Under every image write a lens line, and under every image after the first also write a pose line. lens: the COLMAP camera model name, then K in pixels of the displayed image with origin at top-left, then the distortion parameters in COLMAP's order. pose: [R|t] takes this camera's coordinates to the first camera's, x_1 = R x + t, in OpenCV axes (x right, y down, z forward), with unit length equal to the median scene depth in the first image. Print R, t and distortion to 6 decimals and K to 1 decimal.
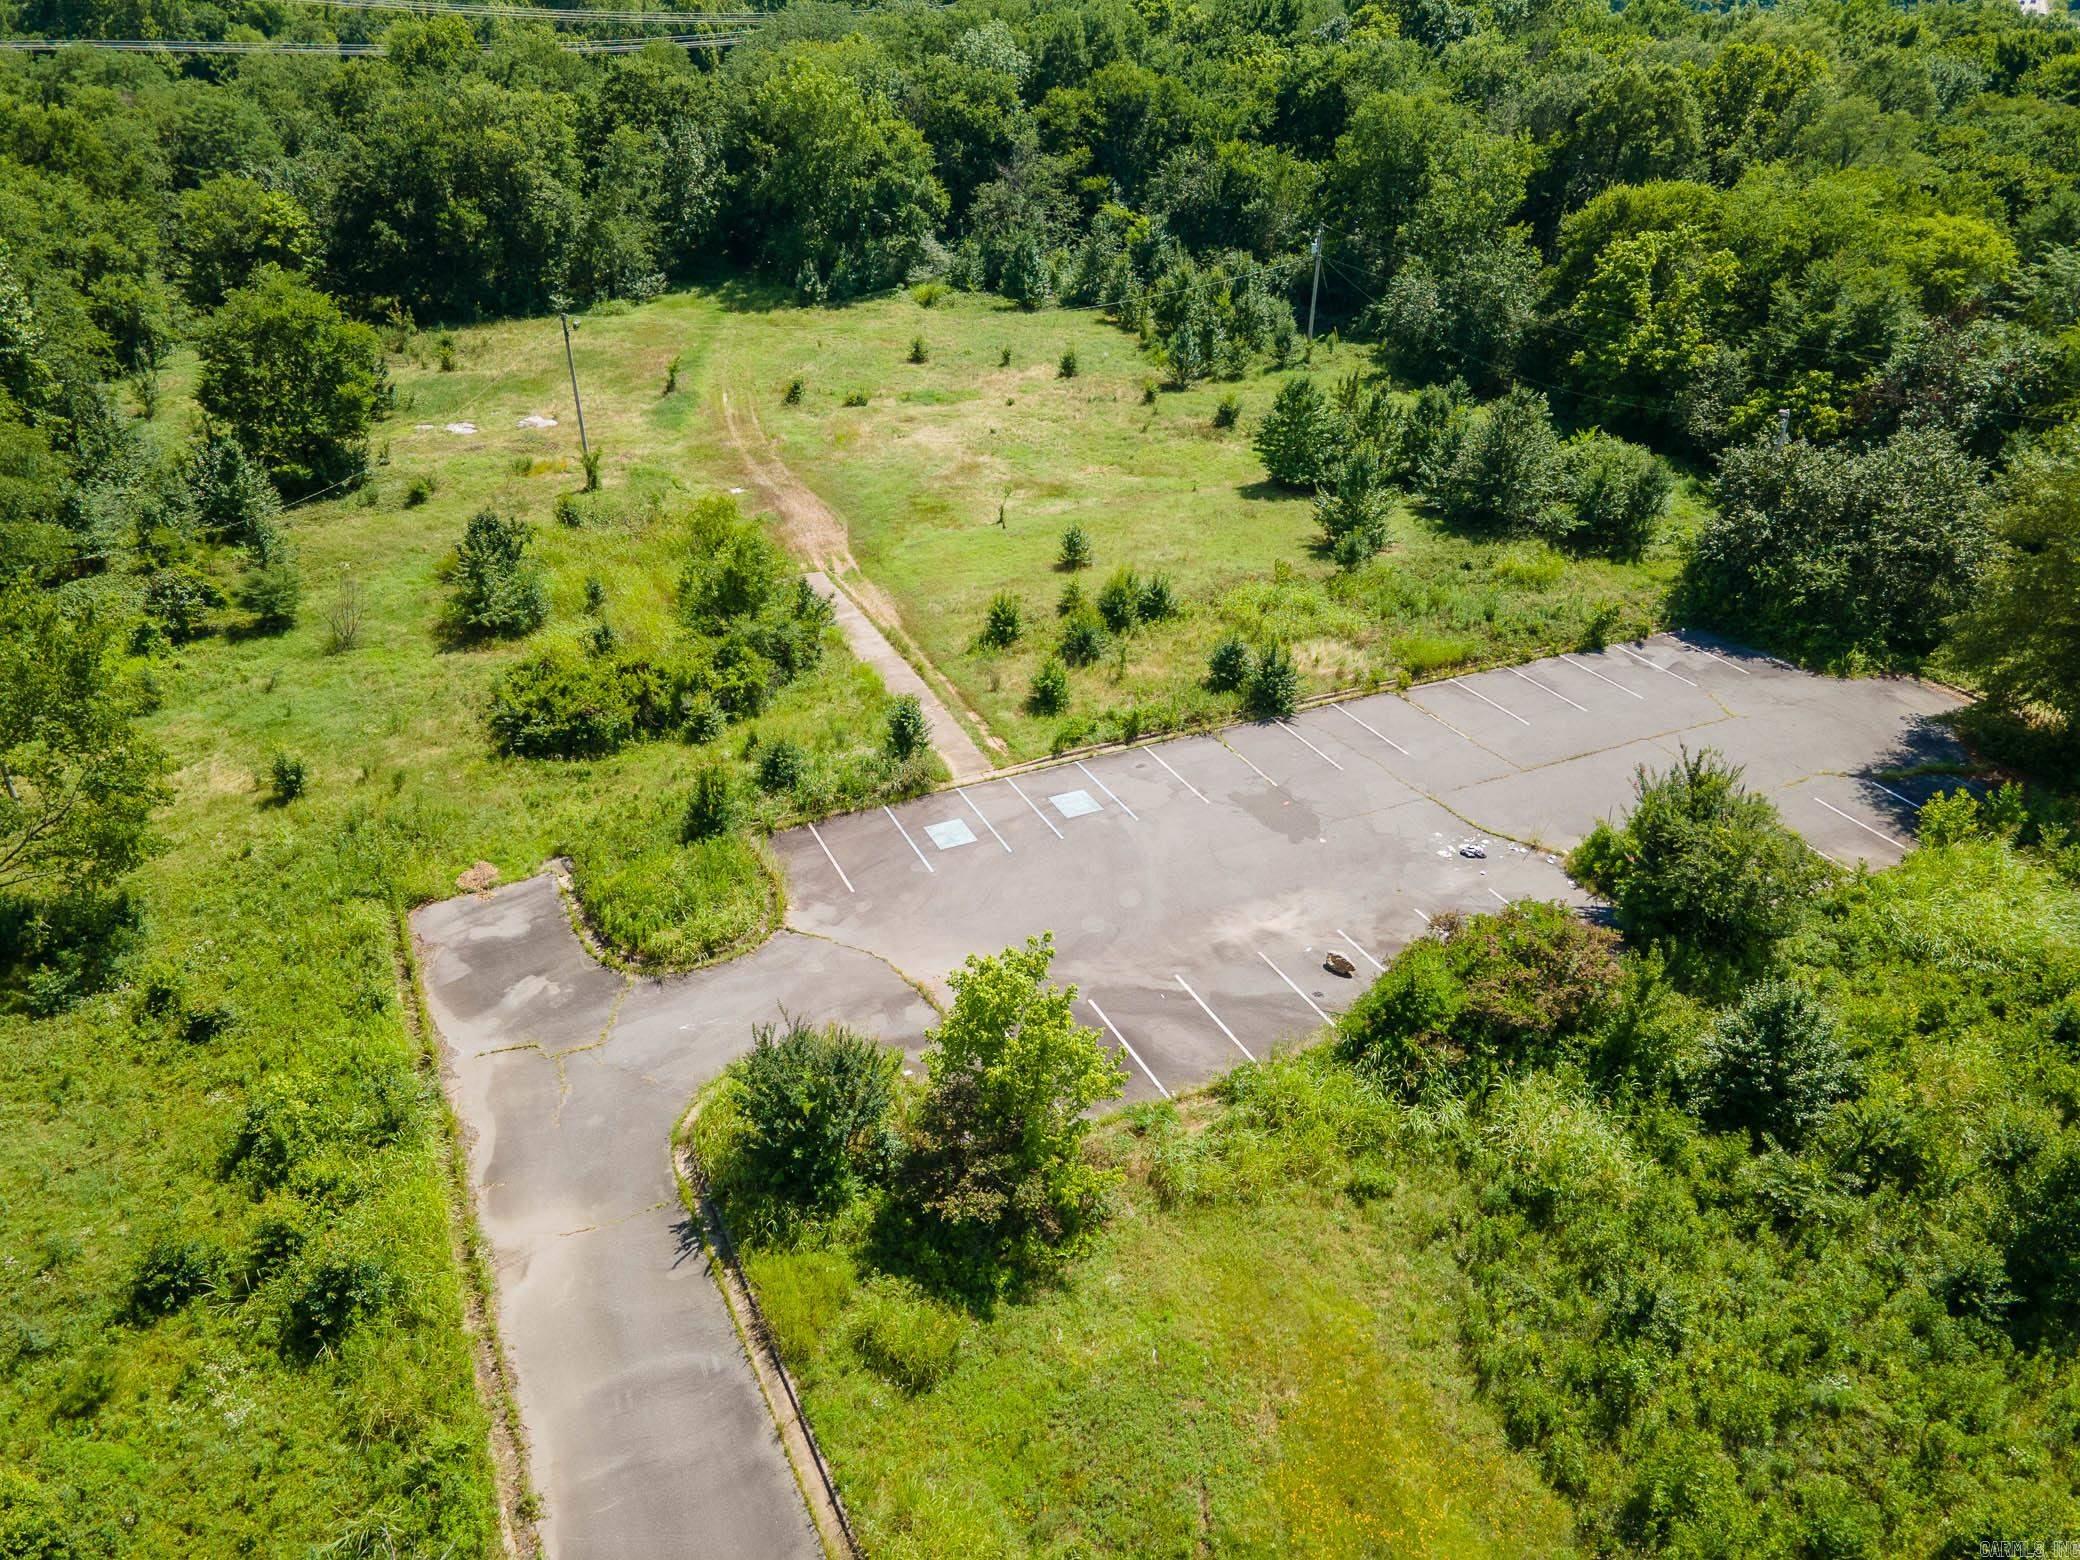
lens RADIAL K [[1503.8, 0, 1040.0], [0, 1503.8, 780.0], [0, 0, 1]] dist [0.023935, 0.036763]
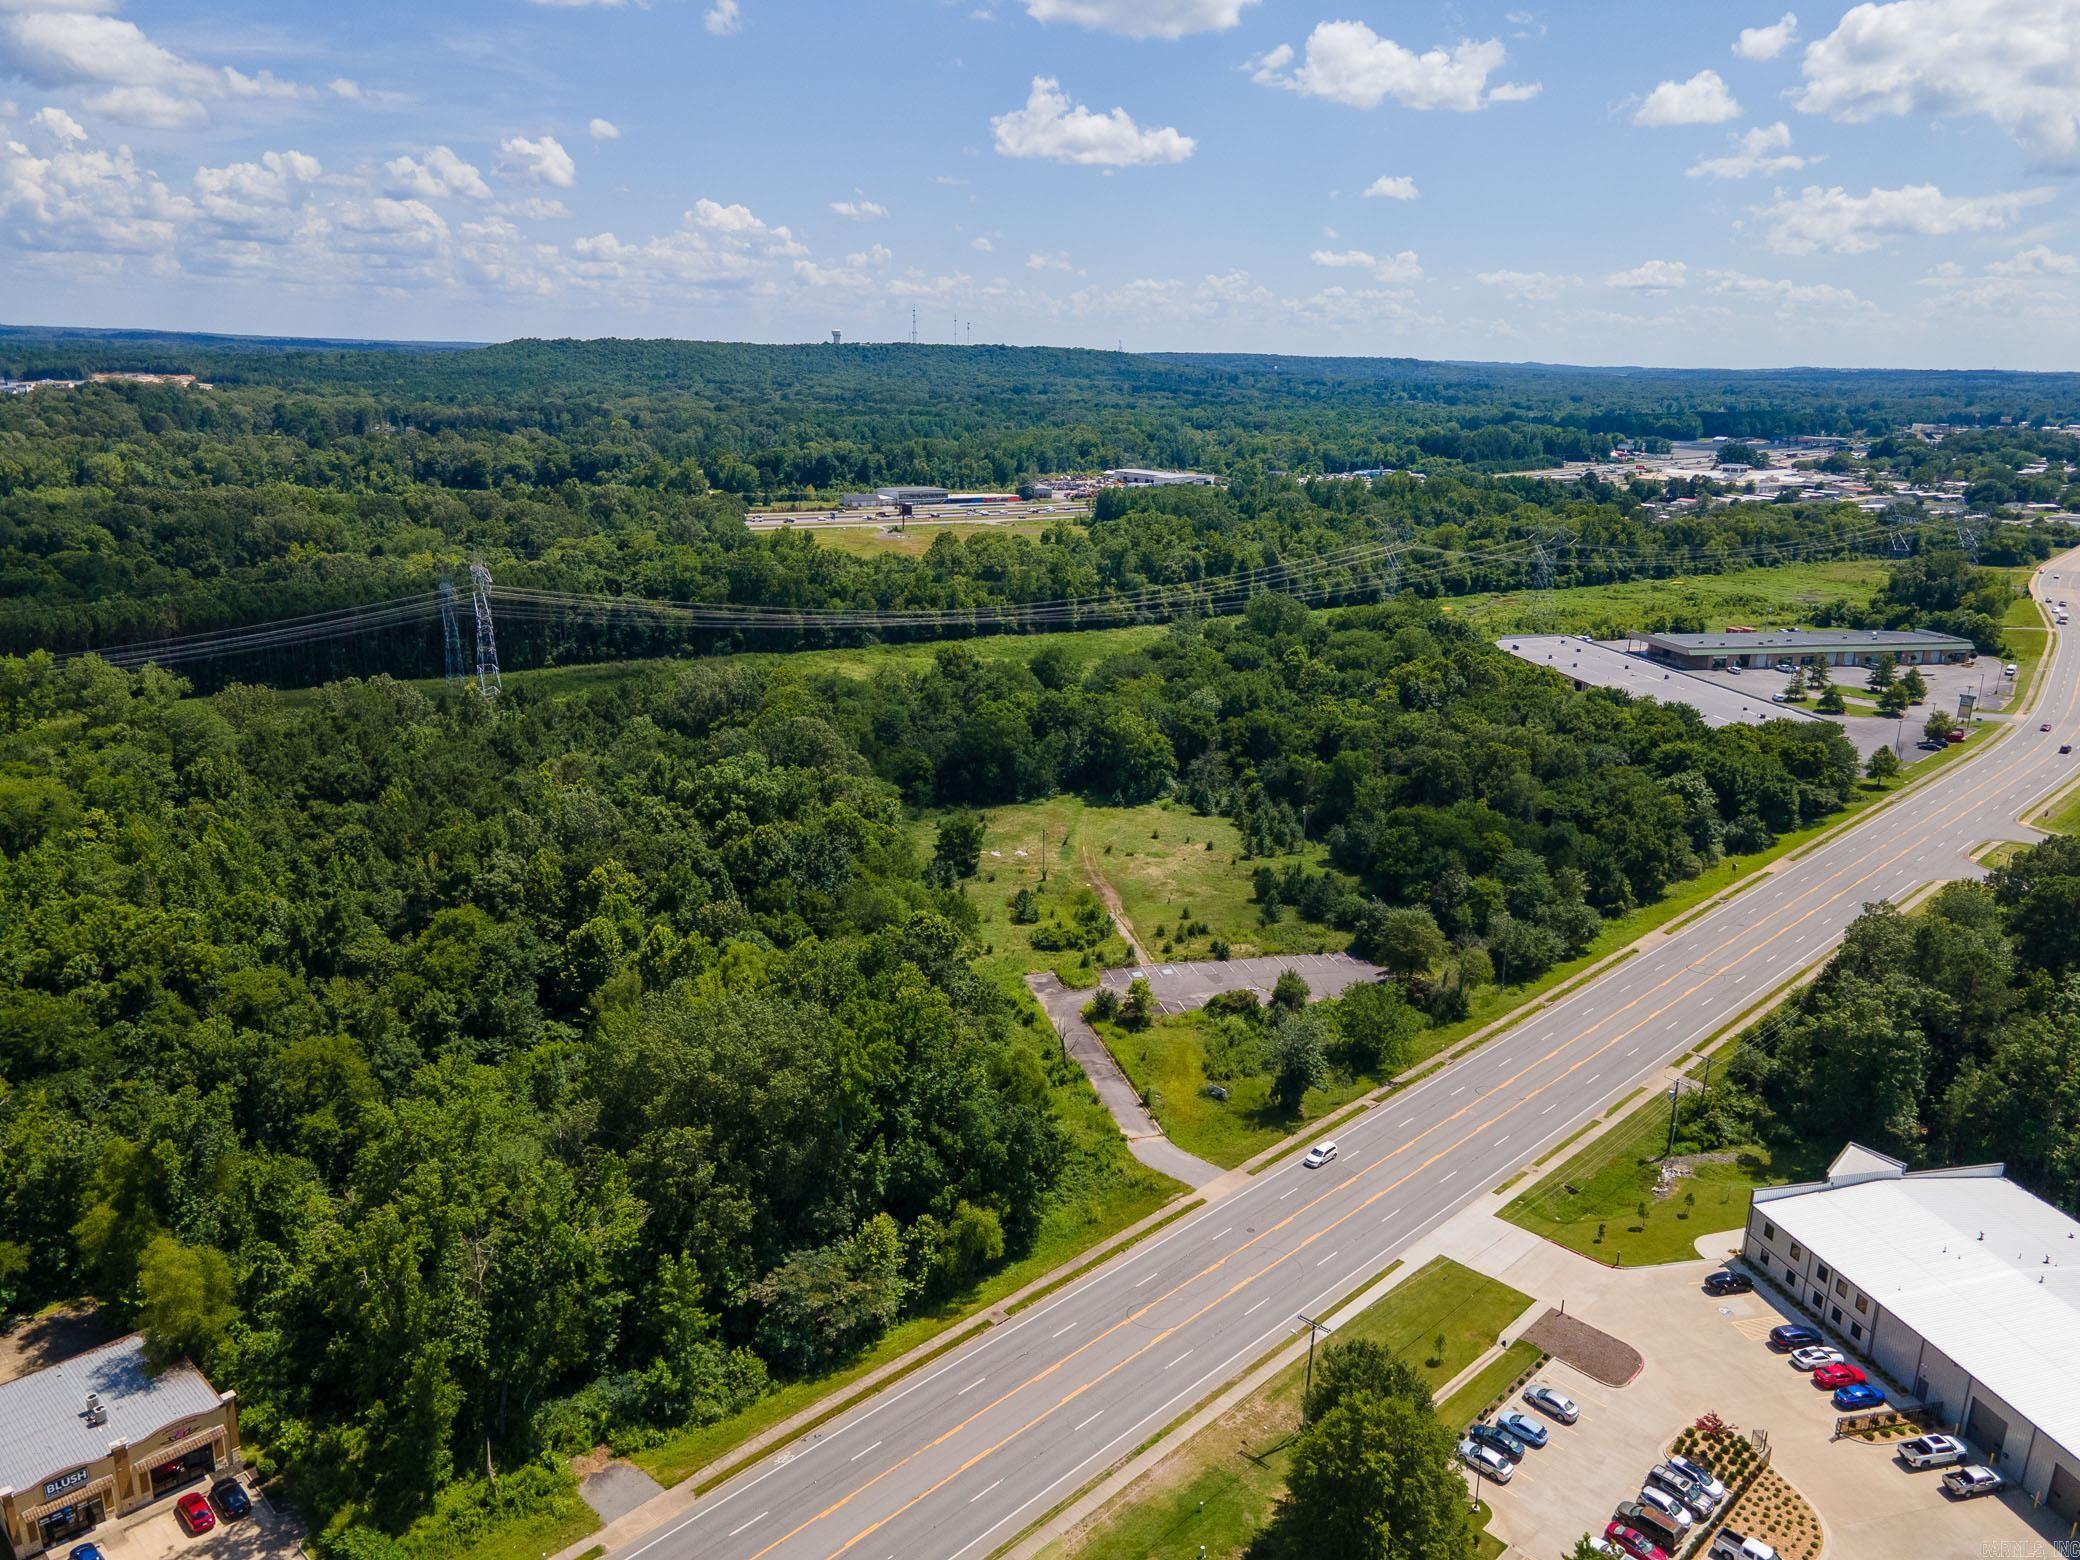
lens RADIAL K [[1503.8, 0, 1040.0], [0, 1503.8, 780.0], [0, 0, 1]] dist [0.023935, 0.036763]
pose [[0.979941, 0.076625, -0.183970, 0.331111], [-0.116631, 0.969036, -0.217640, 0.369626], [0.161597, 0.234731, 0.958534, -2.641673]]
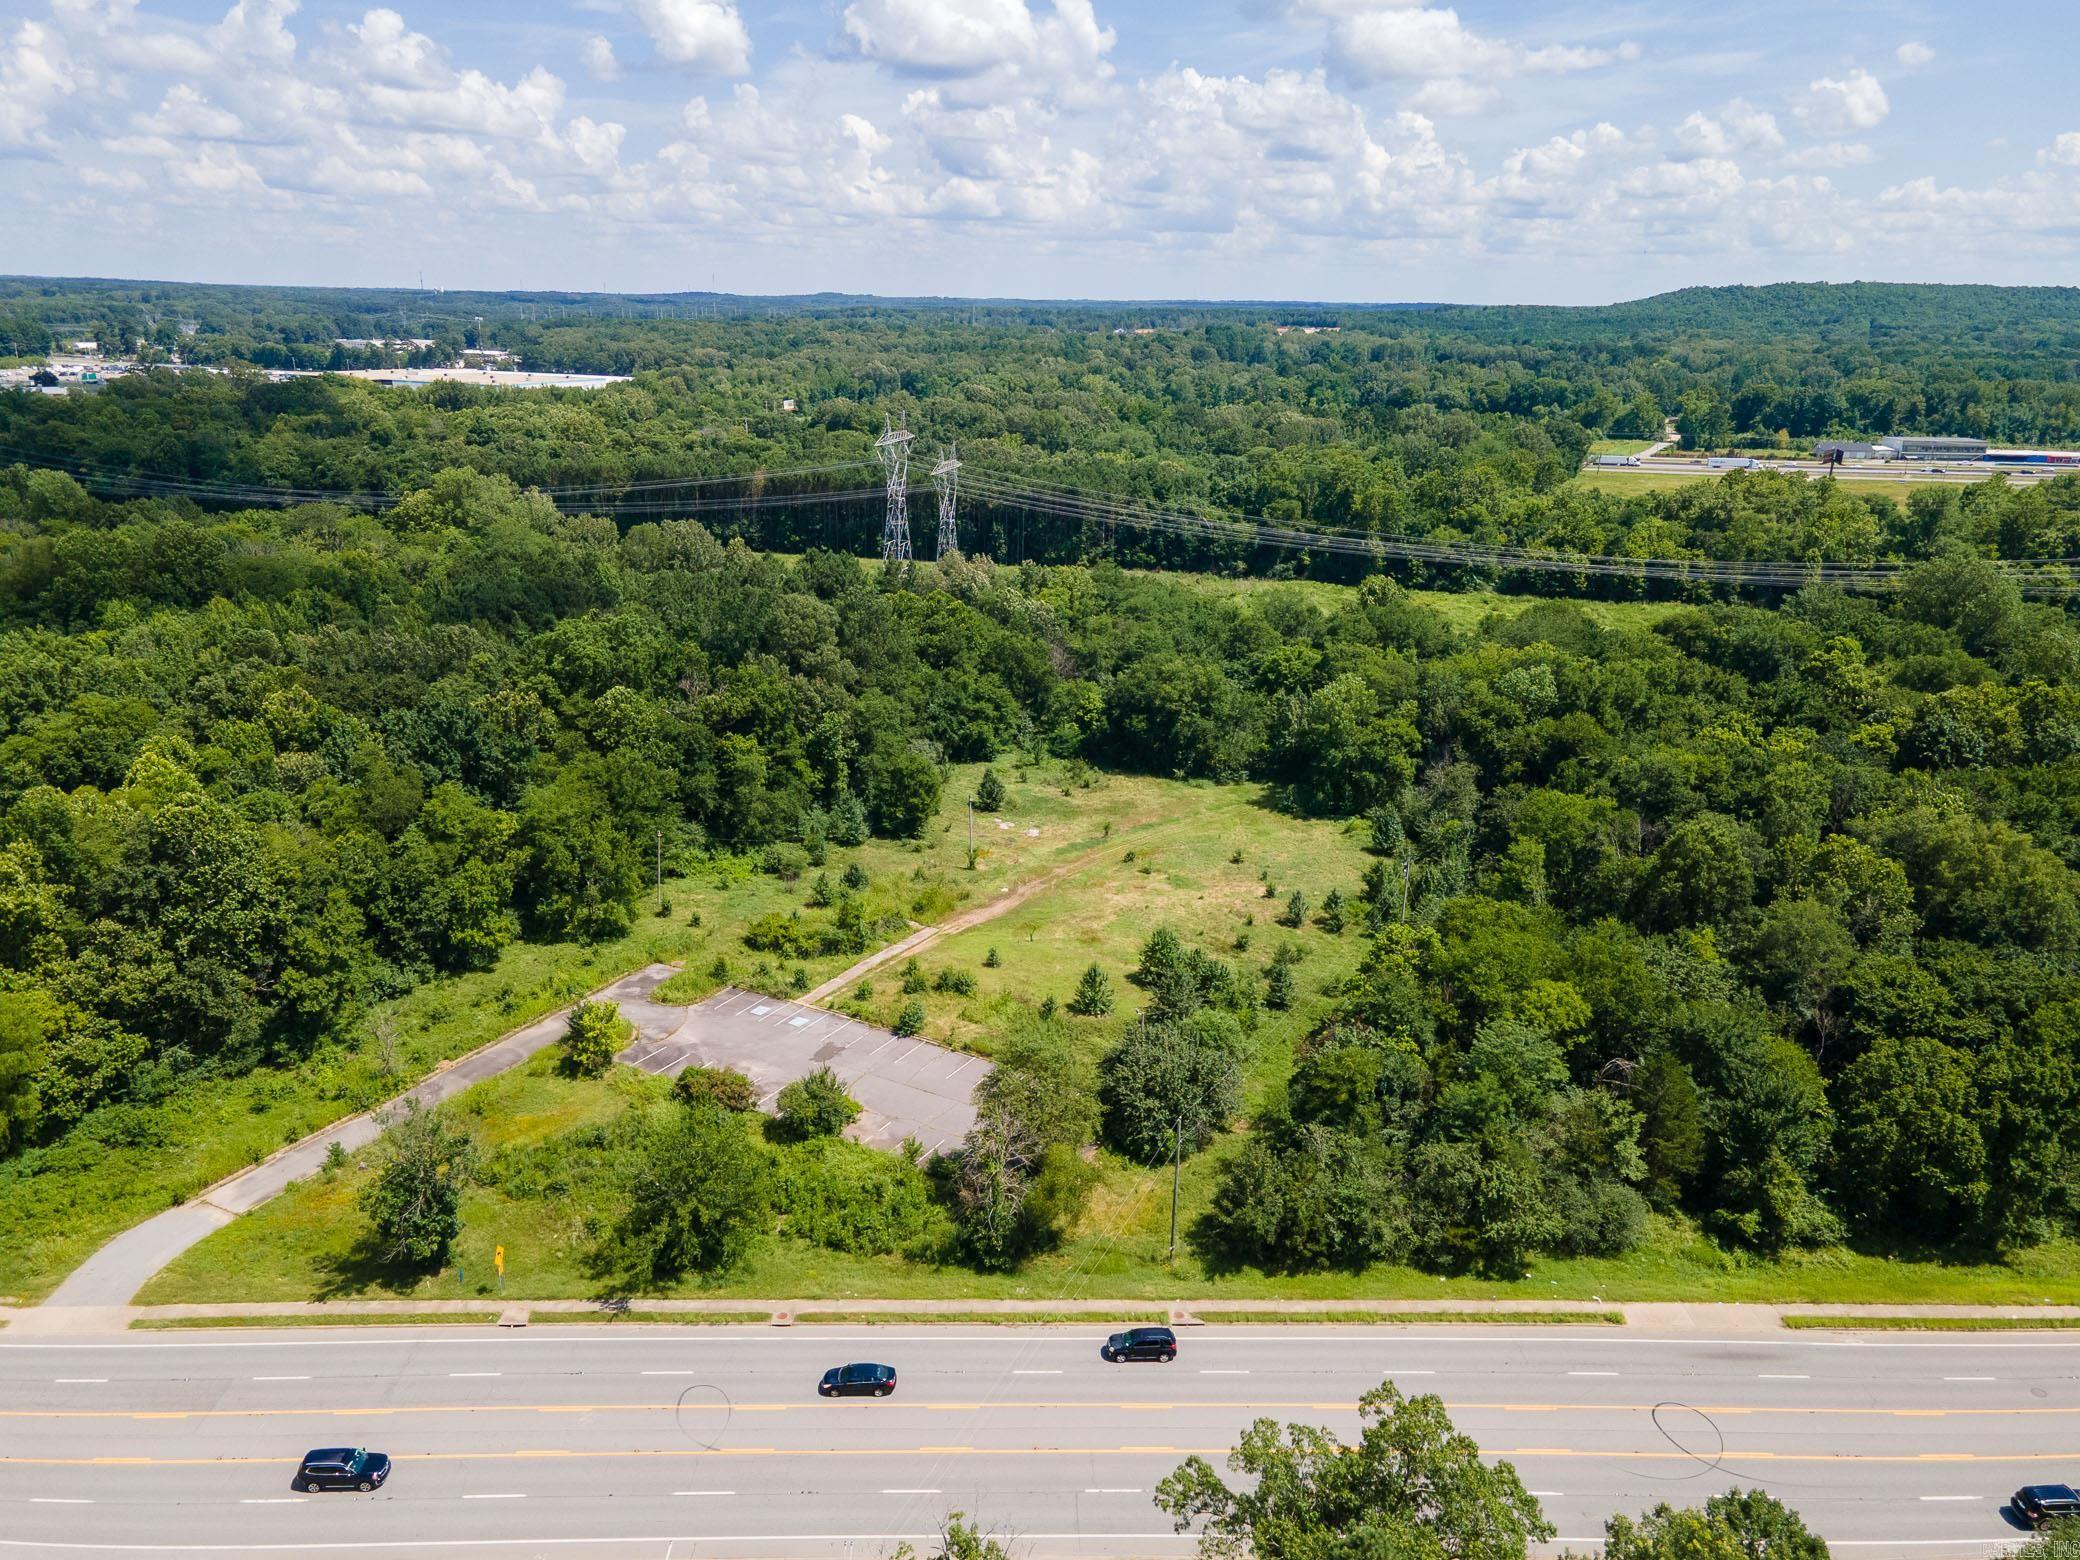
lens RADIAL K [[1545.0, 0, 1035.0], [0, 1545.0, 705.2], [0, 0, 1]] dist [-0.004101, 0.085200]
pose [[0.564570, 0.217831, -0.796122, 1.896148], [-0.409711, 0.911284, -0.041206, -0.454682], [0.716518, 0.349443, 0.603731, -0.465947]]
